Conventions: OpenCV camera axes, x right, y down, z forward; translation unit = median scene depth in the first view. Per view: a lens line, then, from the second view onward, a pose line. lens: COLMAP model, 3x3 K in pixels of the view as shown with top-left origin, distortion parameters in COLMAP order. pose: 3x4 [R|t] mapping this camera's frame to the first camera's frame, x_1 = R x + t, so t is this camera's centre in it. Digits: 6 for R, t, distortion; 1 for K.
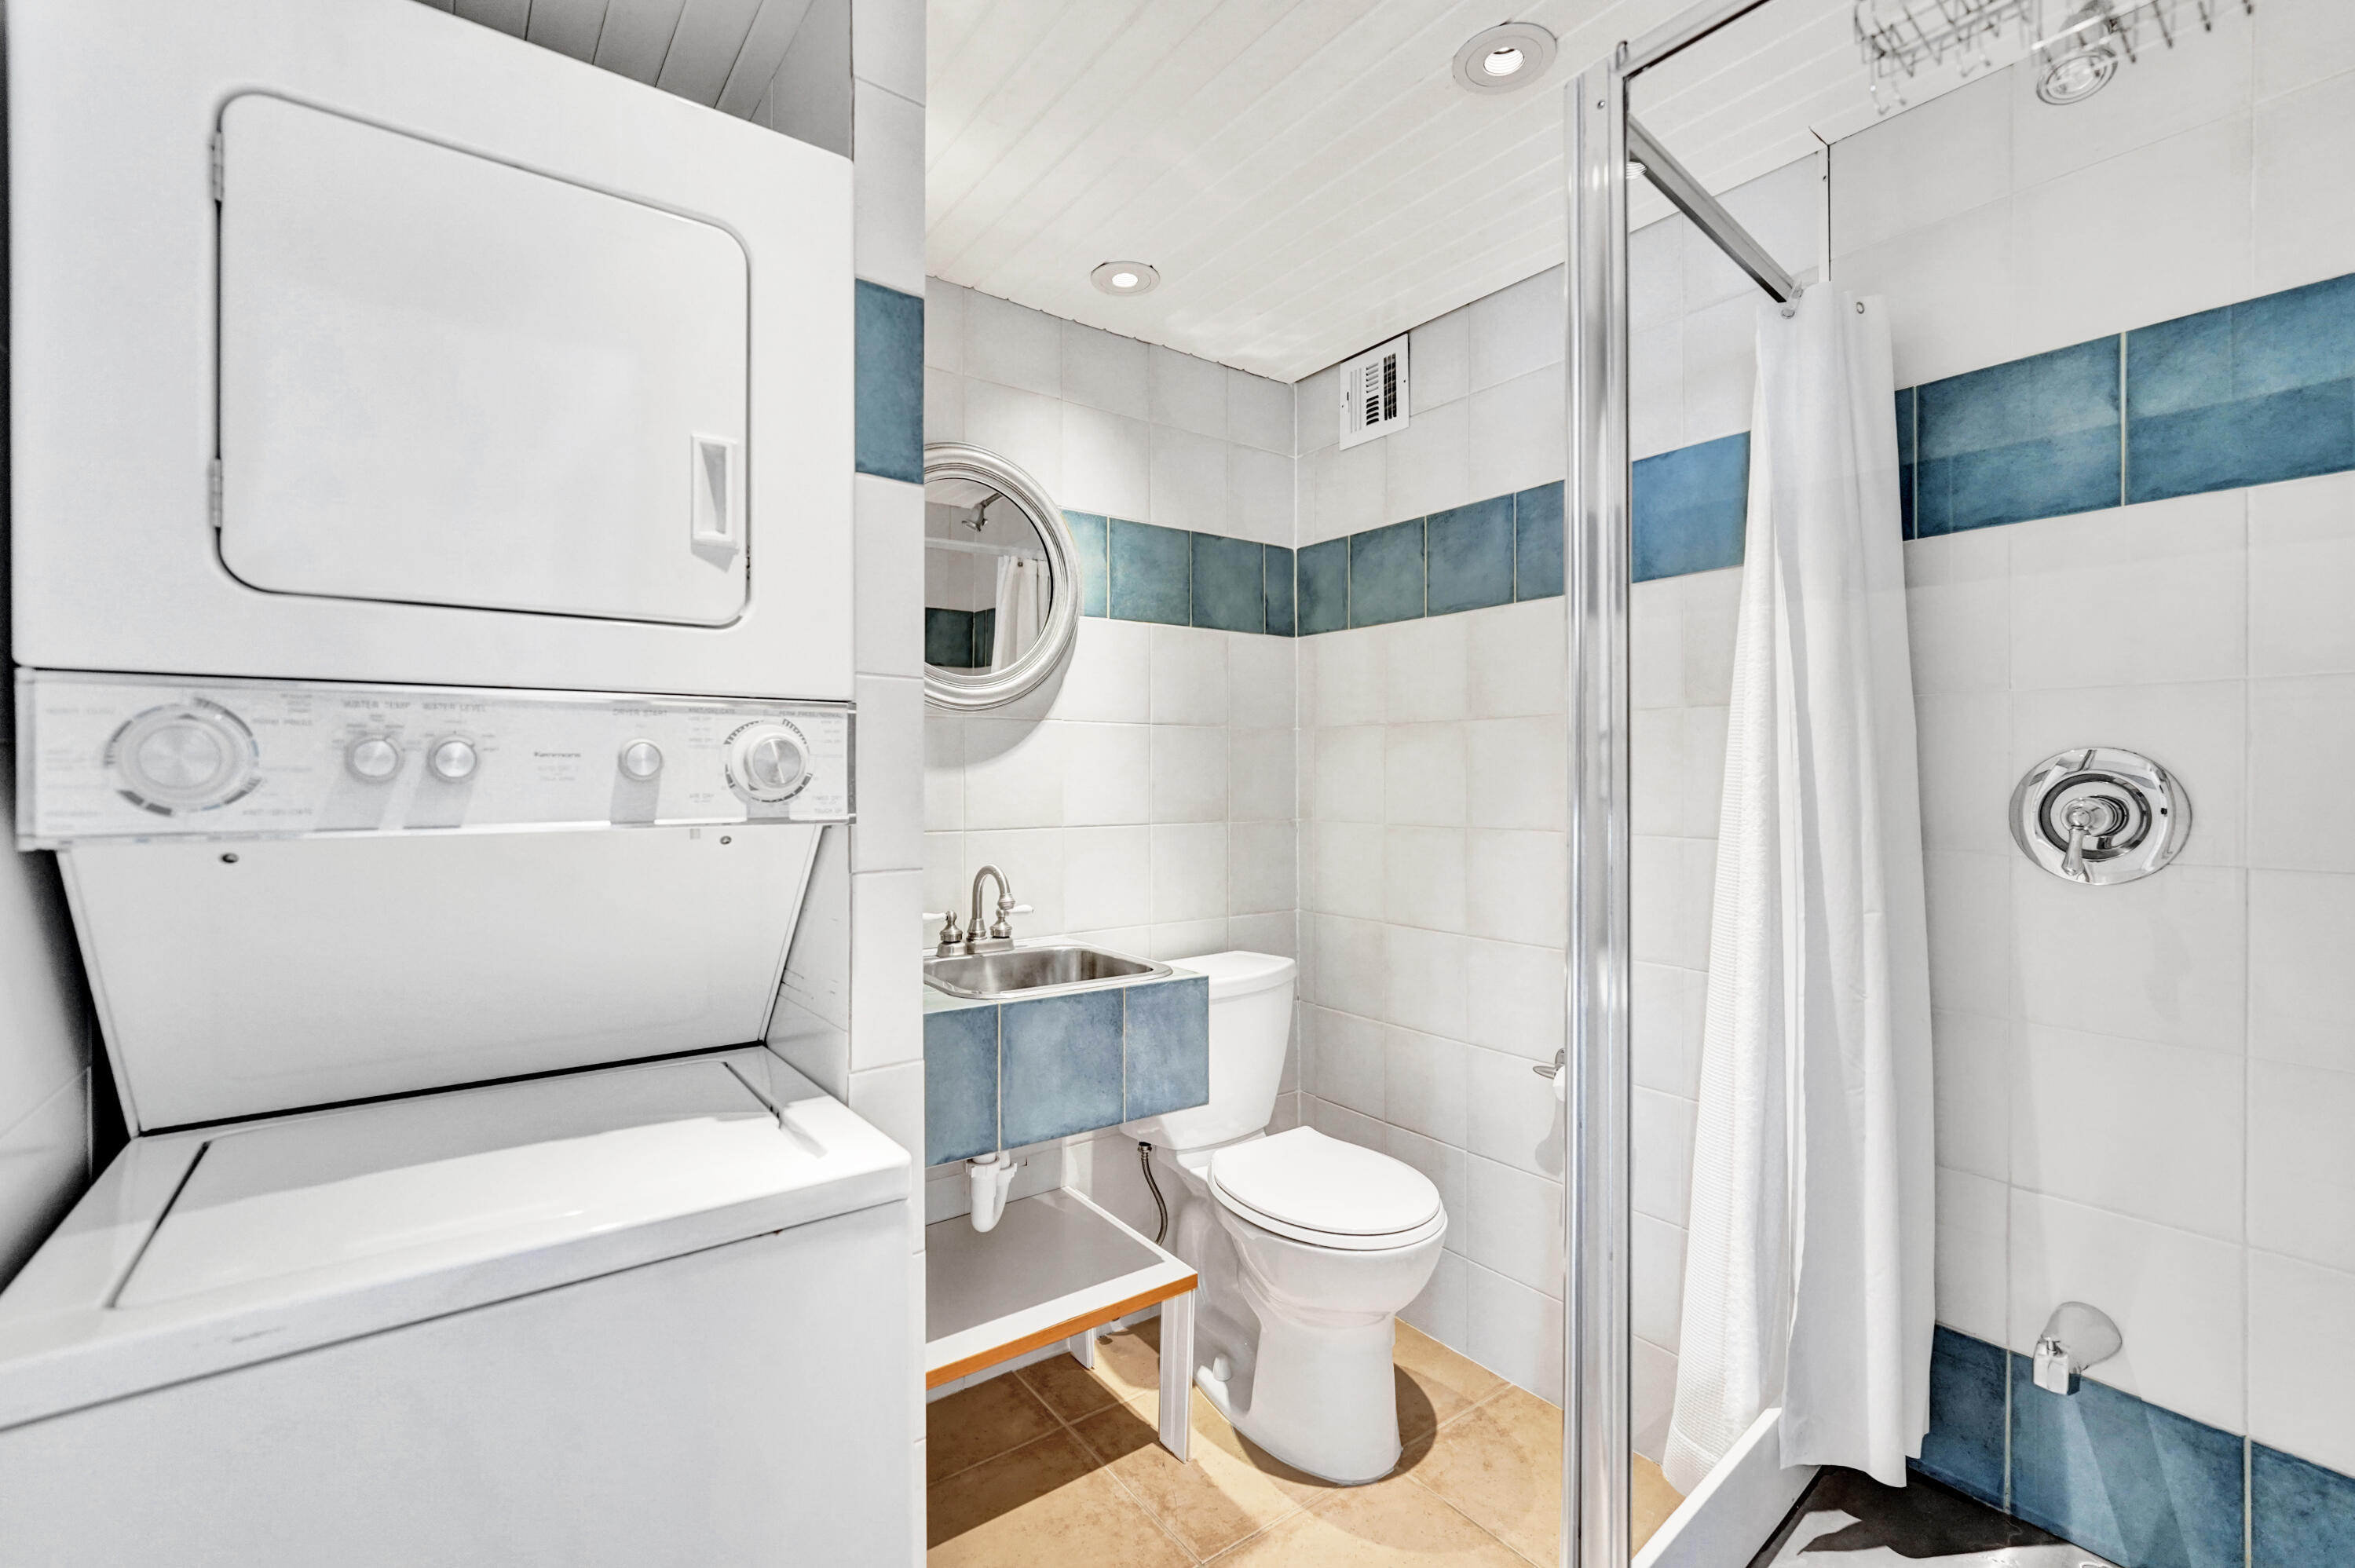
lens RADIAL K [[1002.3, 0, 1176.6], [0, 1002.3, 778.6], [0, 0, 1]] dist [-0.008080, -0.000117]
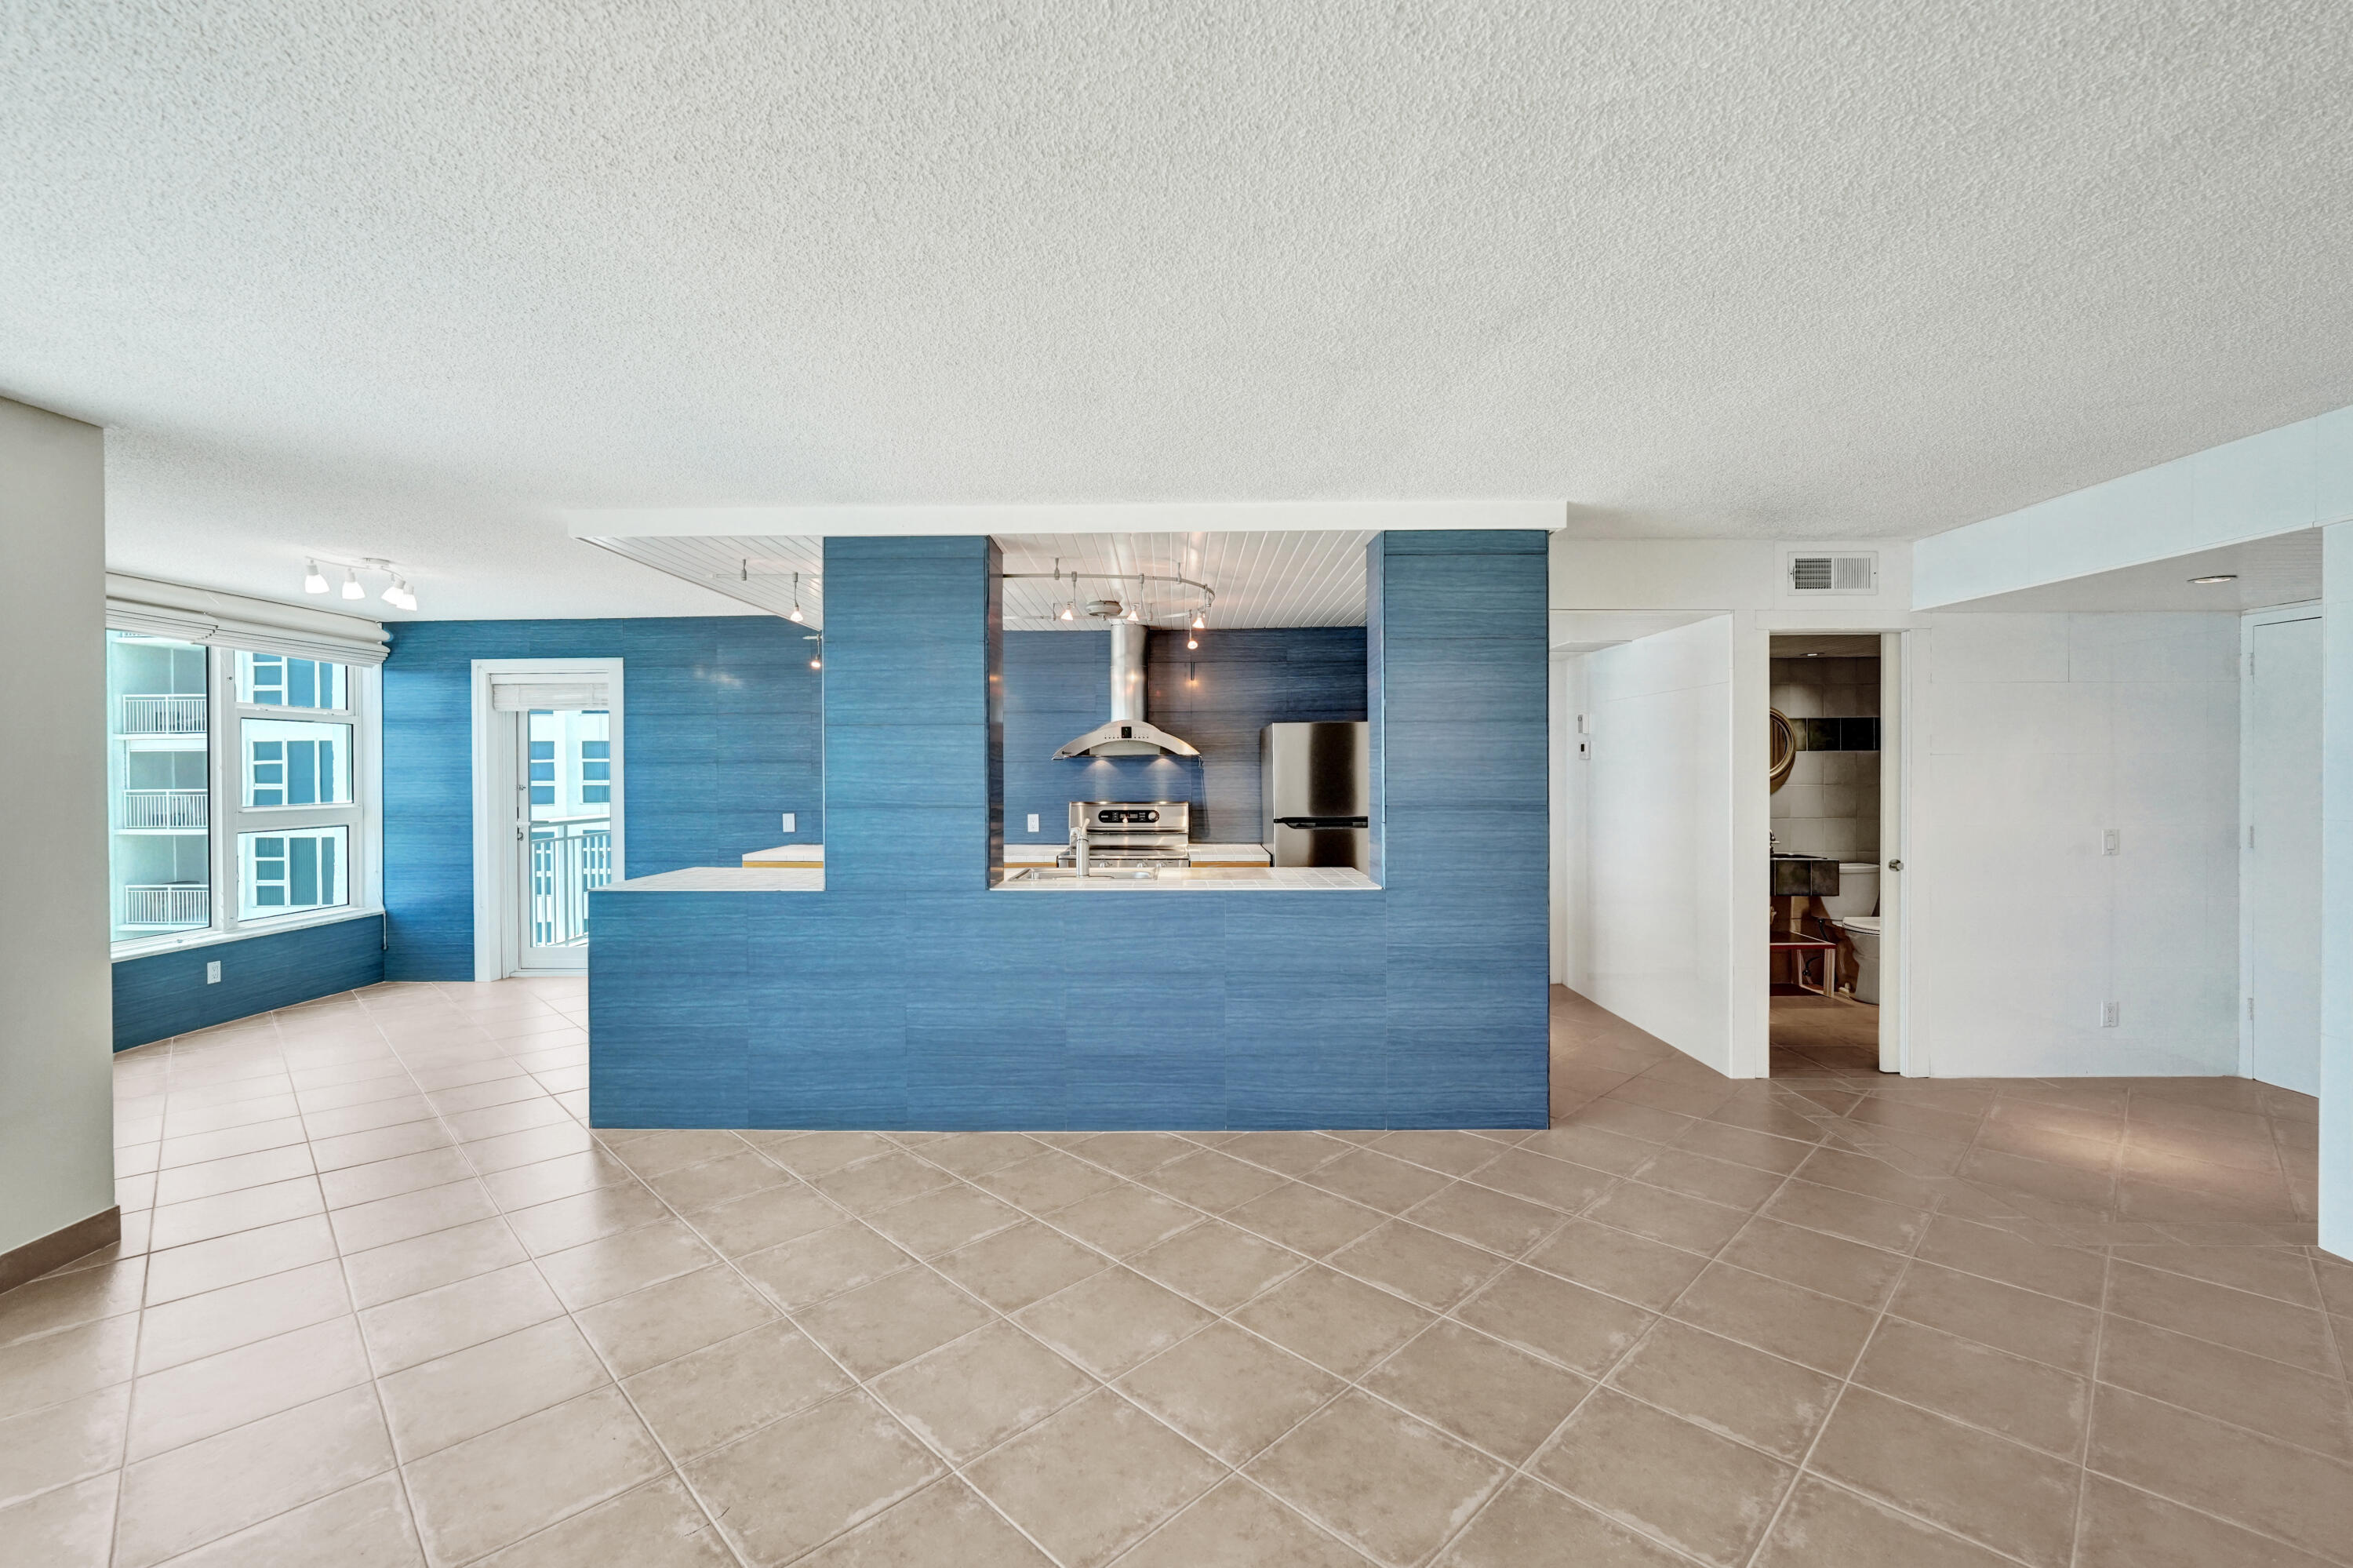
lens RADIAL K [[1001.5, 0, 1164.8], [0, 1001.5, 777.4], [0, 0, 1]] dist [-0.008080, -0.000117]
pose [[0.799055, 0.002085, -0.601255, 0.239289], [0.005782, 0.999921, 0.011151, -0.151420], [0.601231, -0.012387, 0.798979, -3.163177]]
